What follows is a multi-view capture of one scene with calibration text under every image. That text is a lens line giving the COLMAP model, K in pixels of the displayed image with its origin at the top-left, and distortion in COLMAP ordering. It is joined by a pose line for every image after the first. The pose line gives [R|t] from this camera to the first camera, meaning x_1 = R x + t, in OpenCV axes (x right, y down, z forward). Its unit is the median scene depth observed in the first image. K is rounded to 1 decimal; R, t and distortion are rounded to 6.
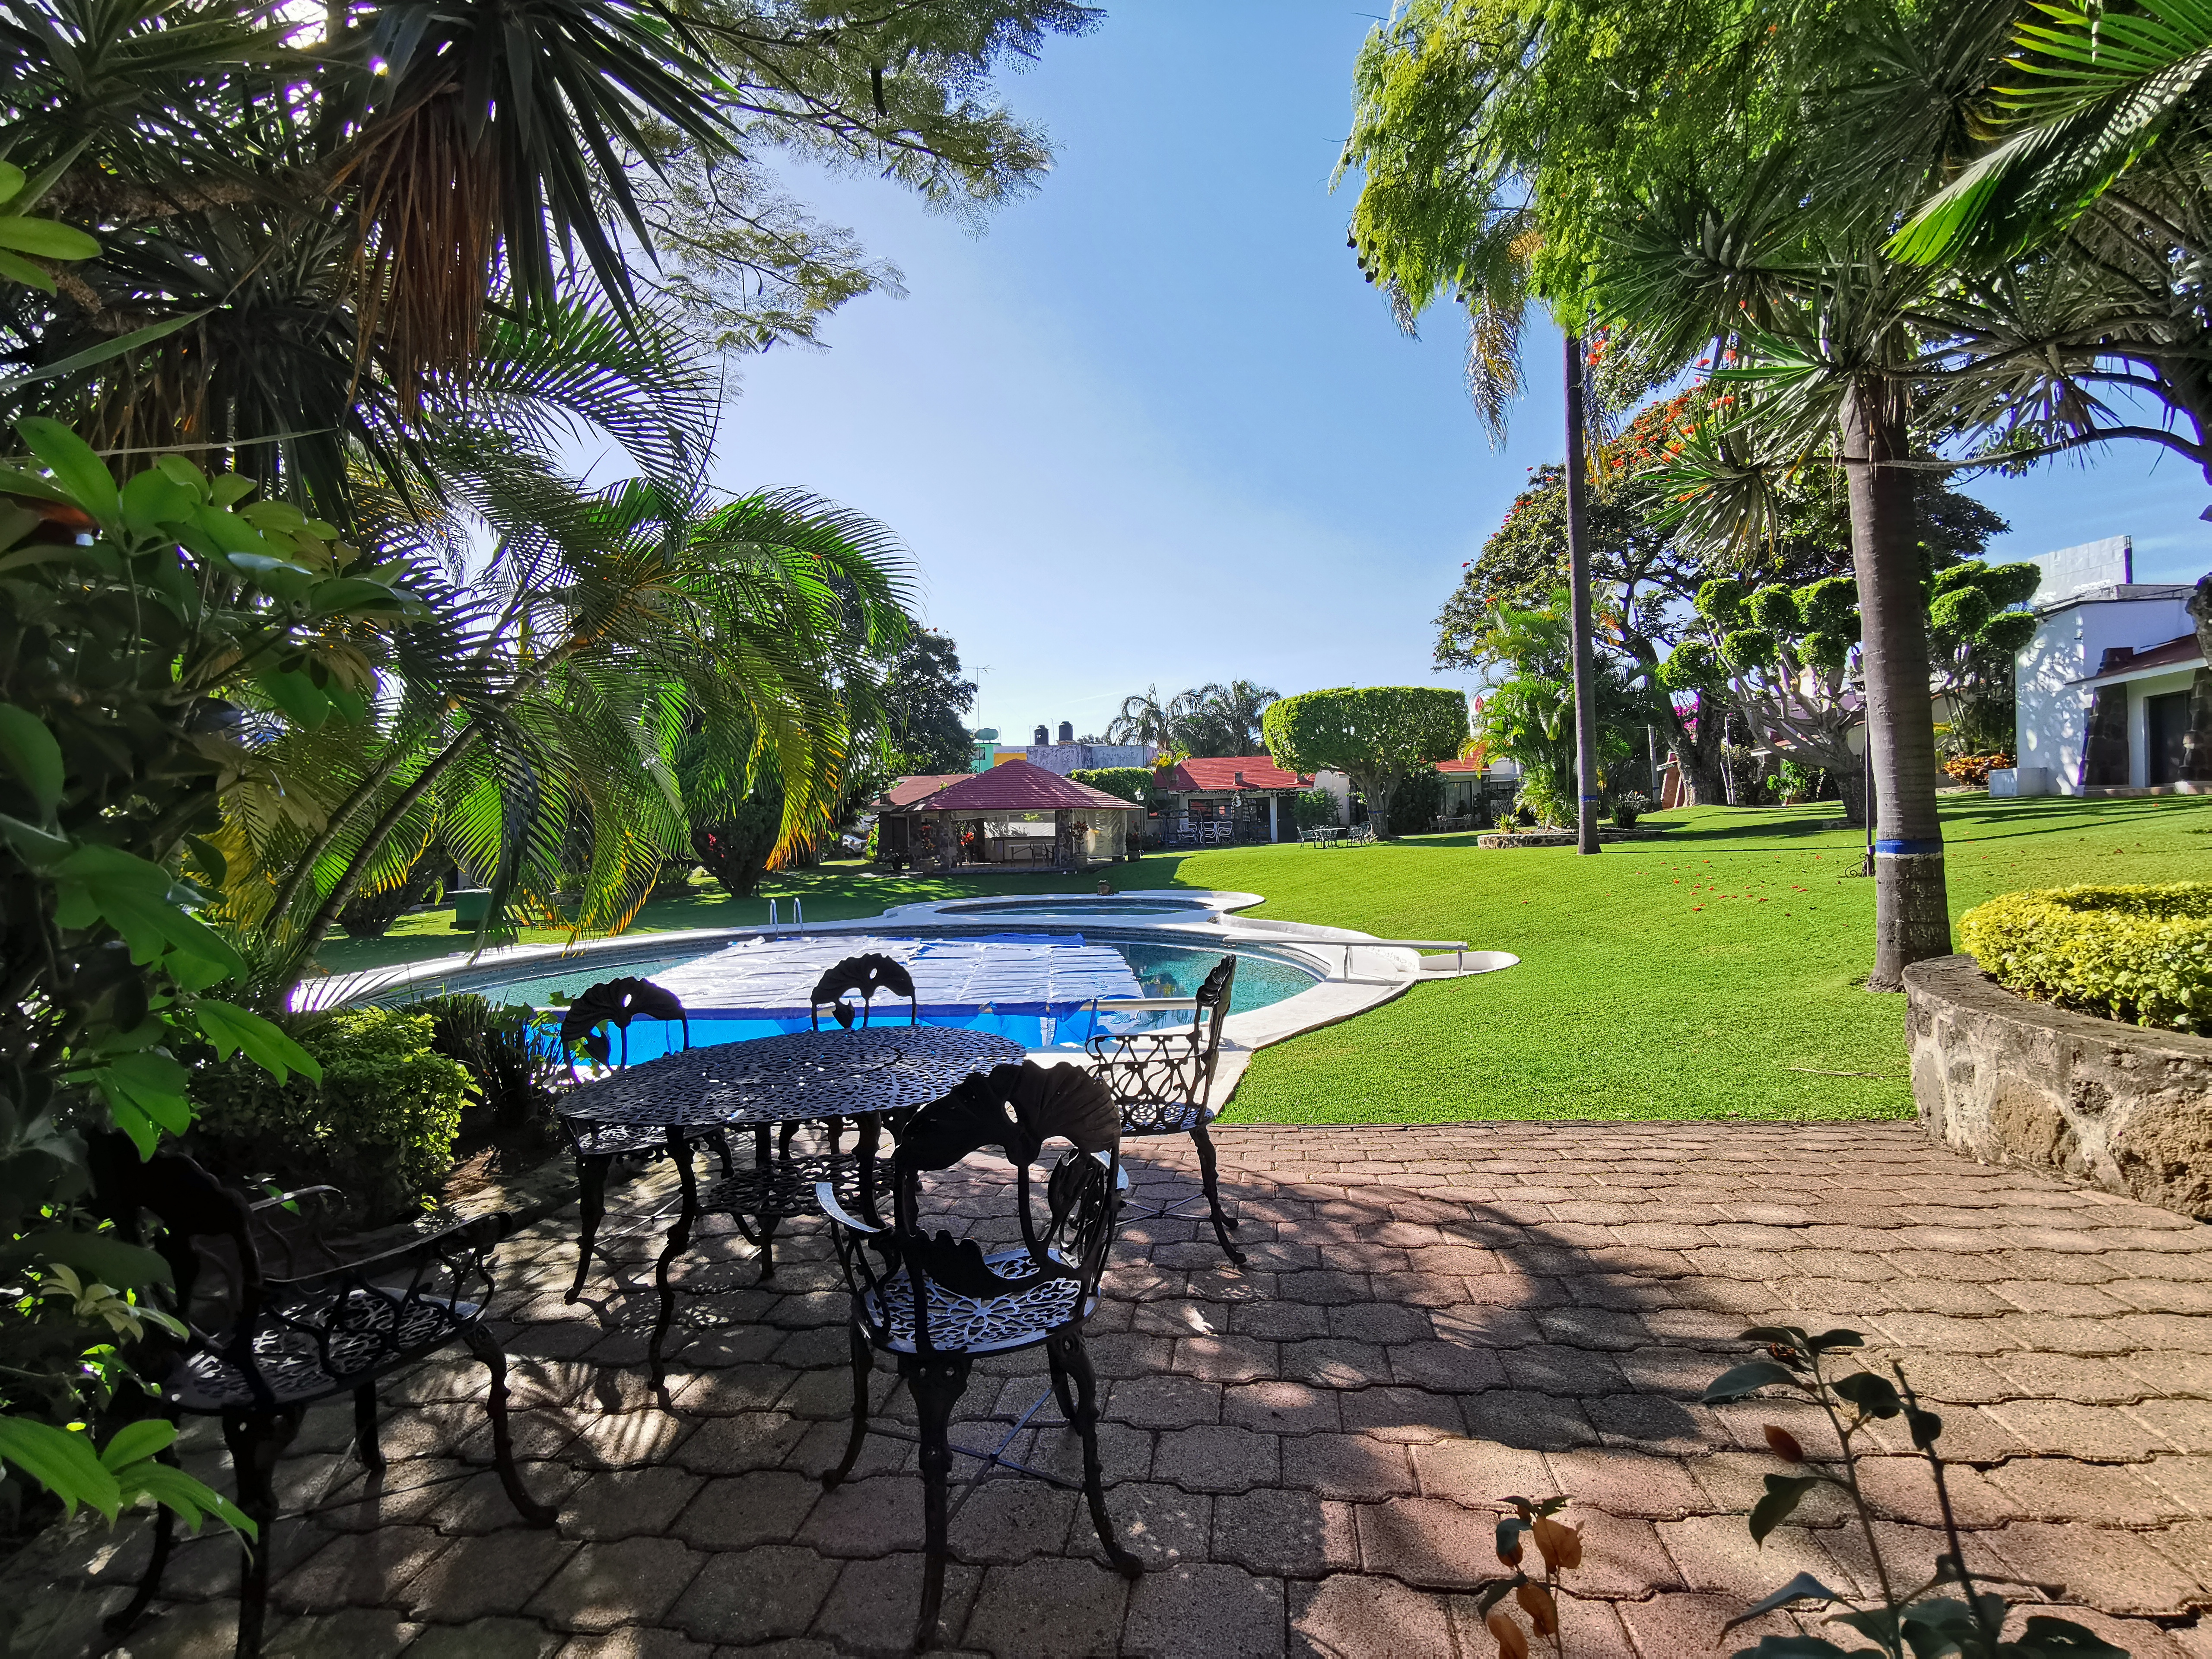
lens RADIAL K [[1038.3, 0, 1104.9], [0, 1038.3, 824.9], [0, 0, 1]] dist [0.018898, 0.000133]
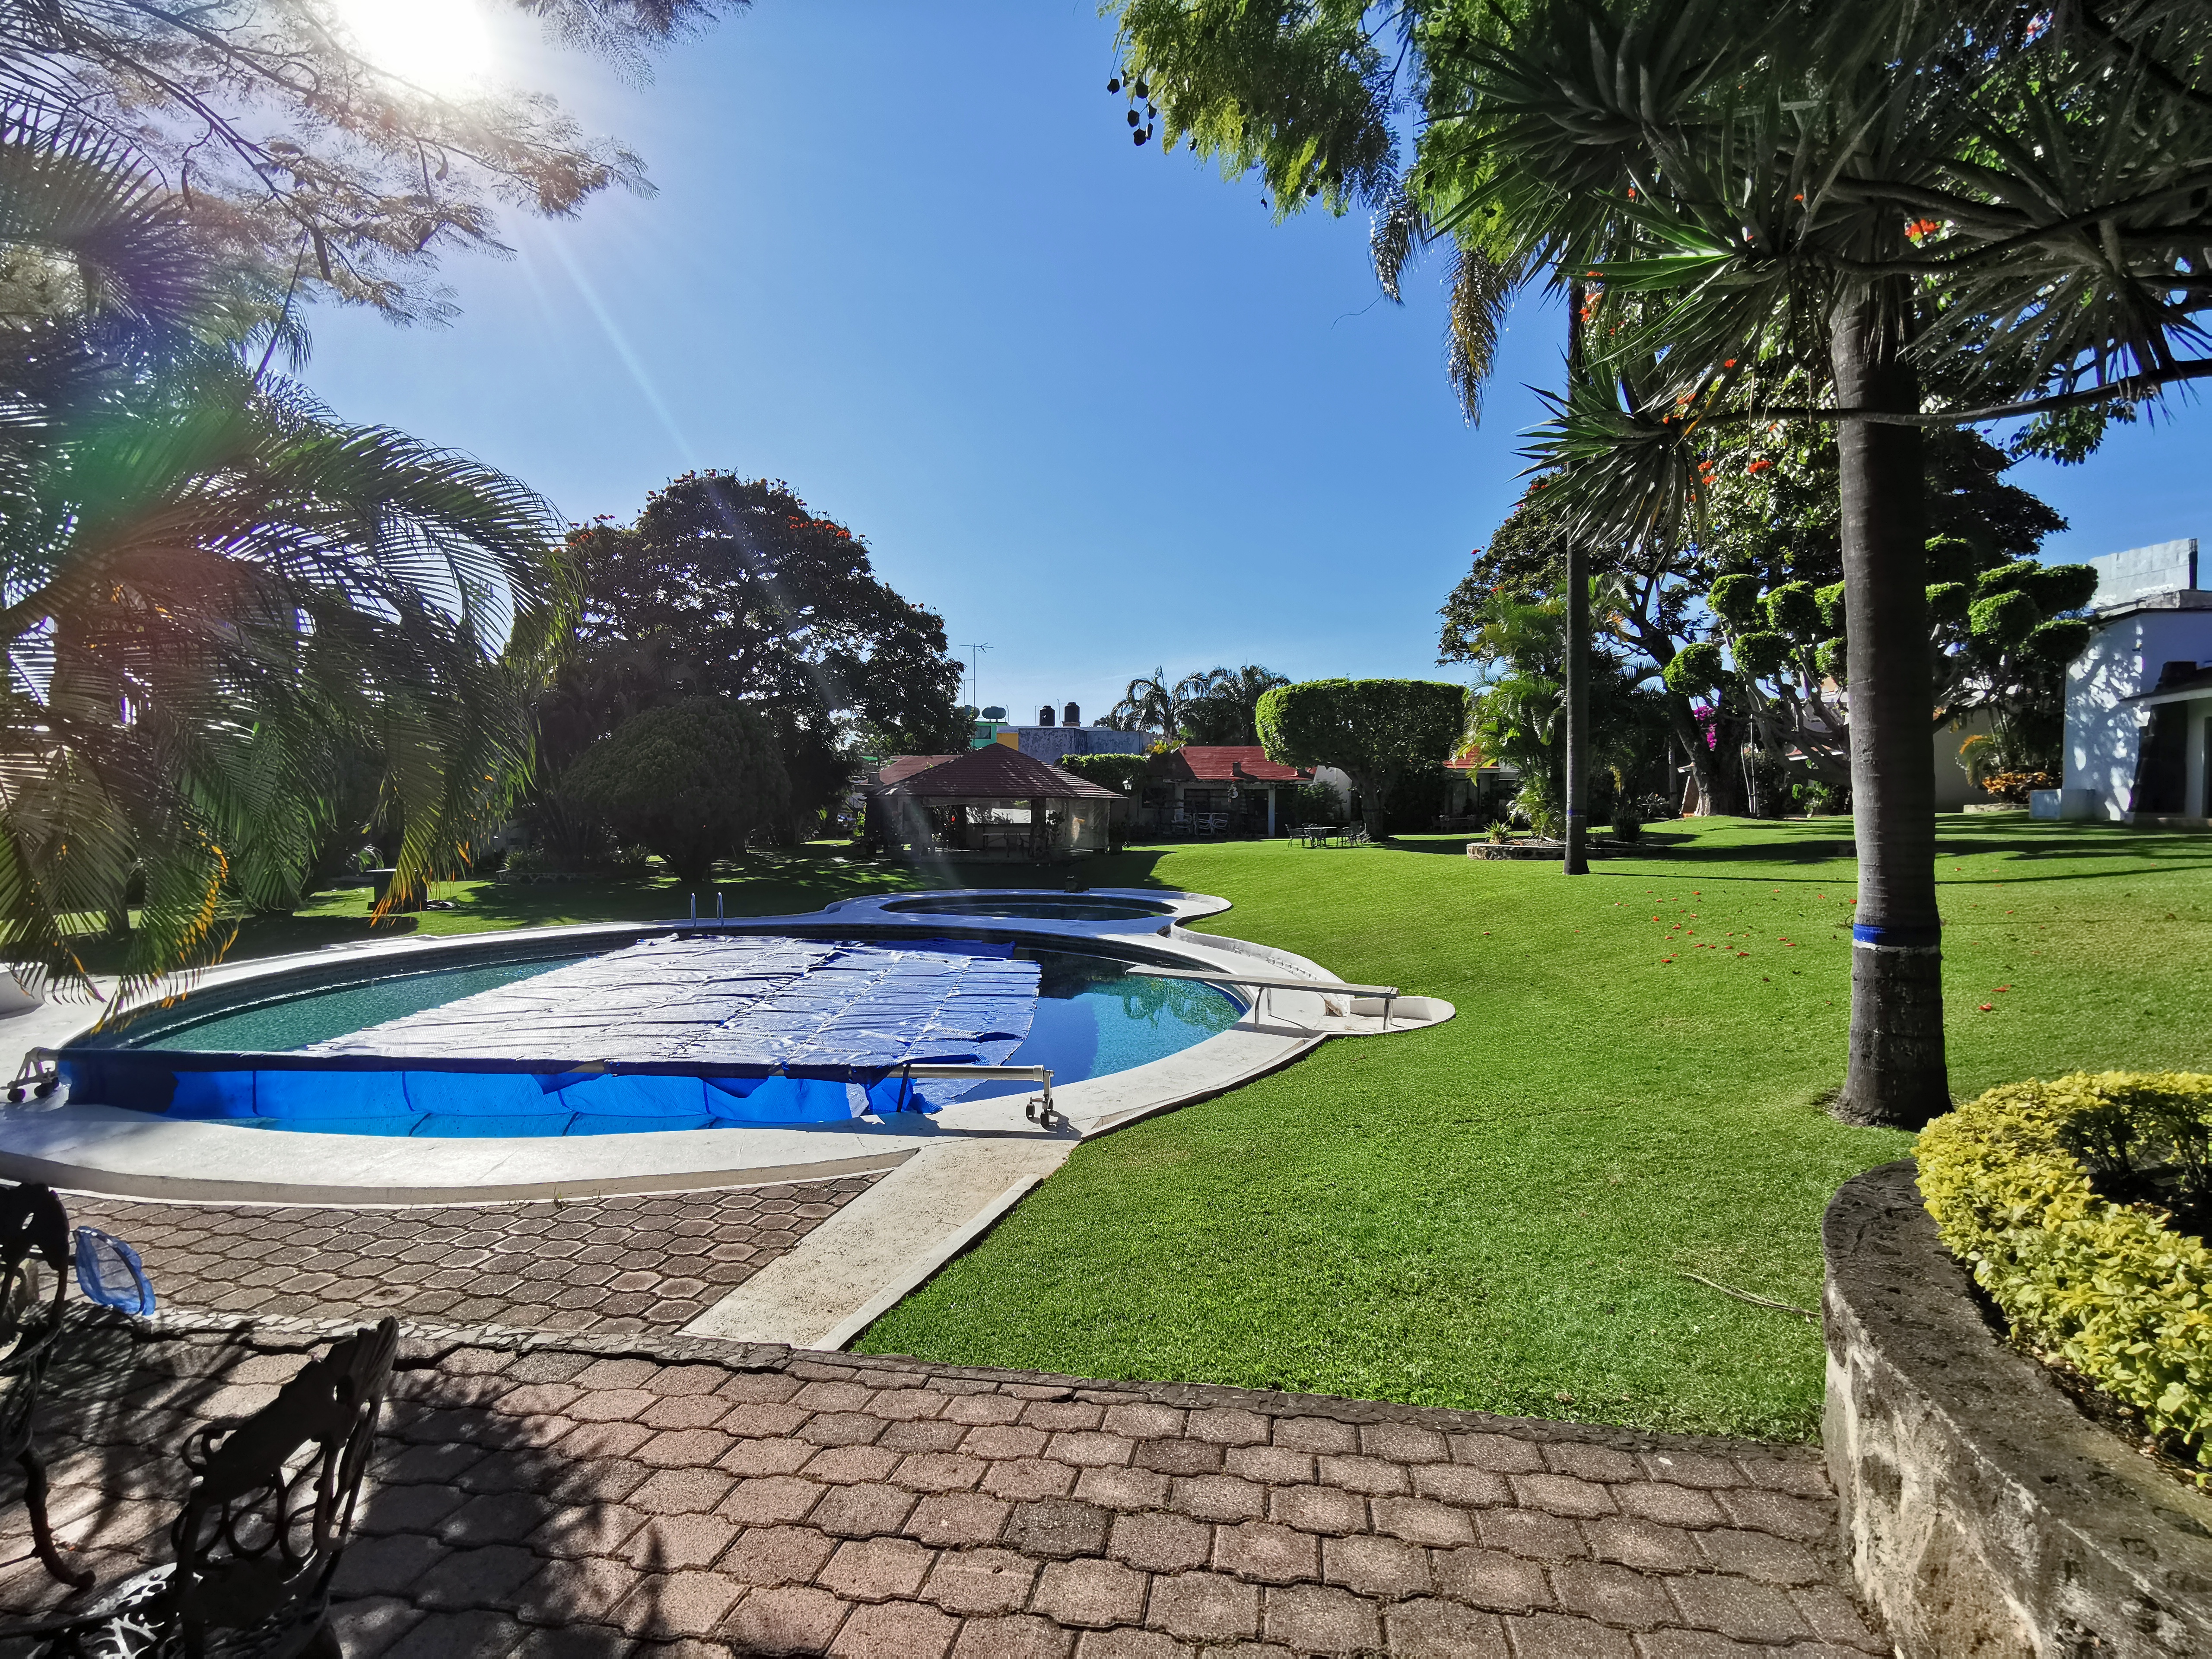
lens RADIAL K [[1038.3, 0, 1104.9], [0, 1038.3, 824.9], [0, 0, 1]] dist [0.018898, 0.000133]
pose [[0.999209, 0.031540, -0.024229, 0.047878], [-0.031039, 0.999302, 0.020802, -0.013555], [0.024868, -0.020033, 0.999490, 0.051138]]
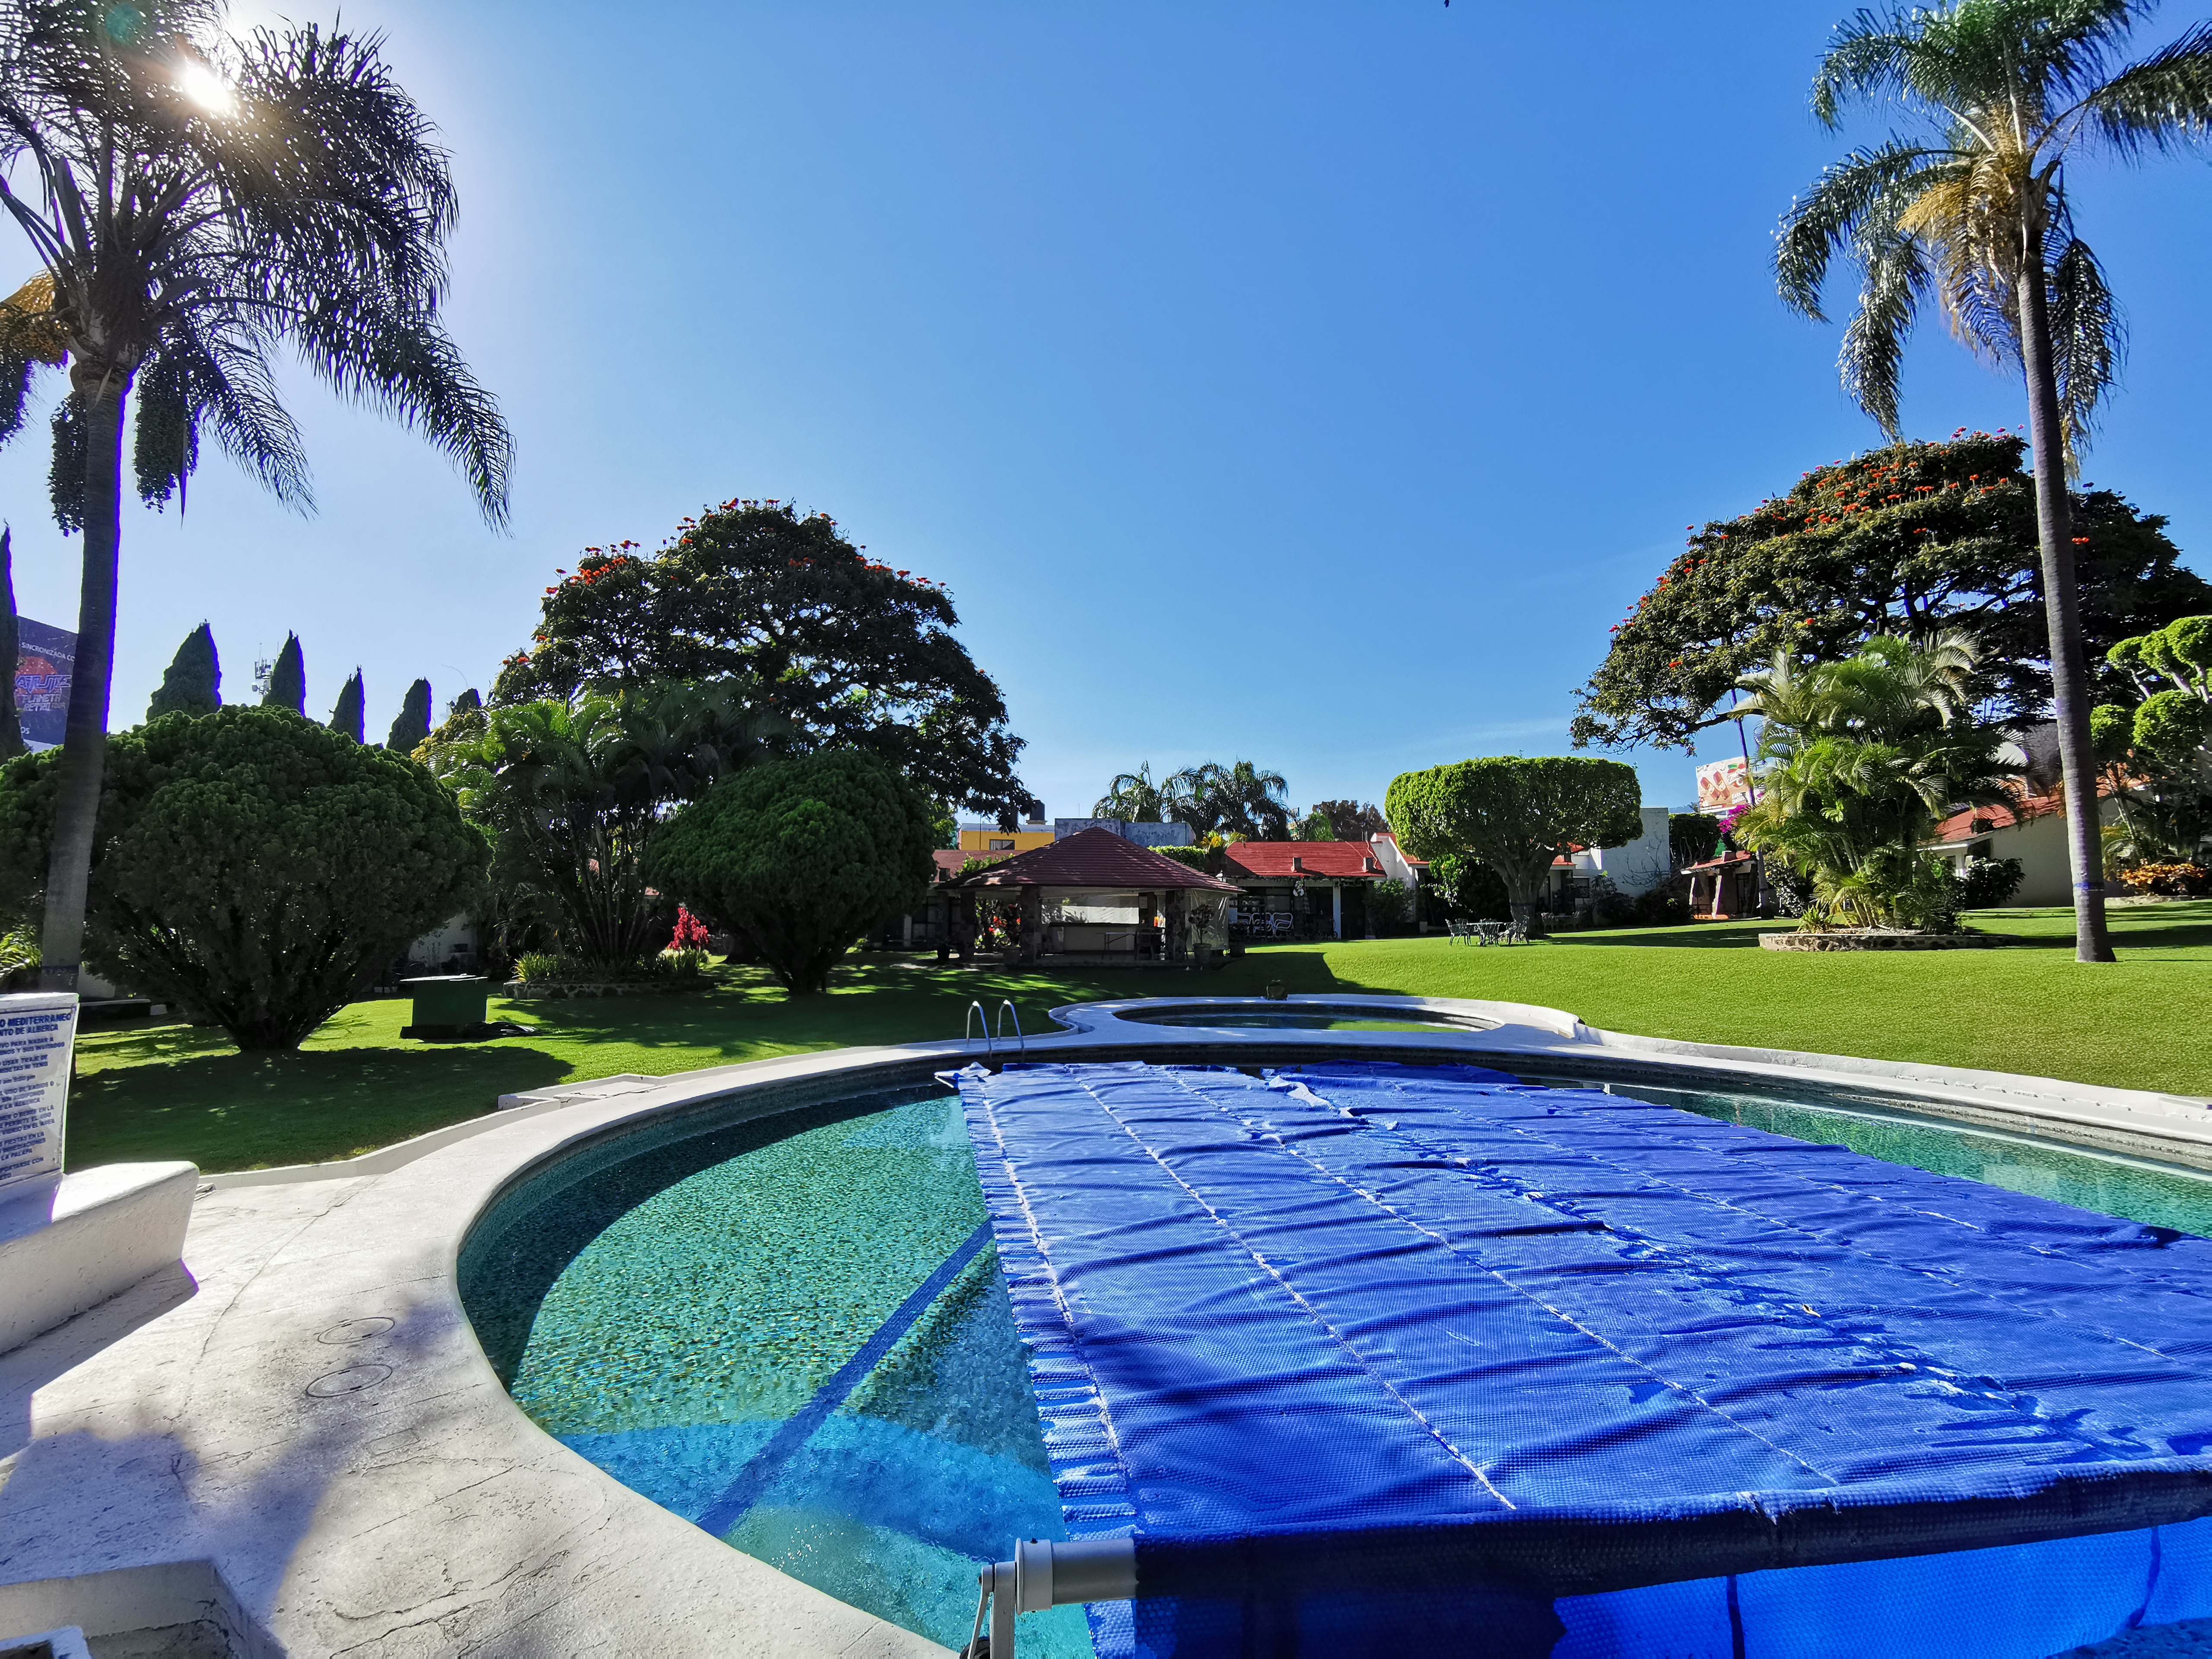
lens RADIAL K [[1020.4, 0, 1106.0], [0, 1020.4, 829.5], [0, 0, 1]] dist [0.013105, -0.000625]
pose [[0.990301, 0.040250, 0.132980, -0.222316], [-0.028171, 0.995407, -0.091498, 0.014567], [-0.136052, 0.086864, 0.986886, 0.245155]]
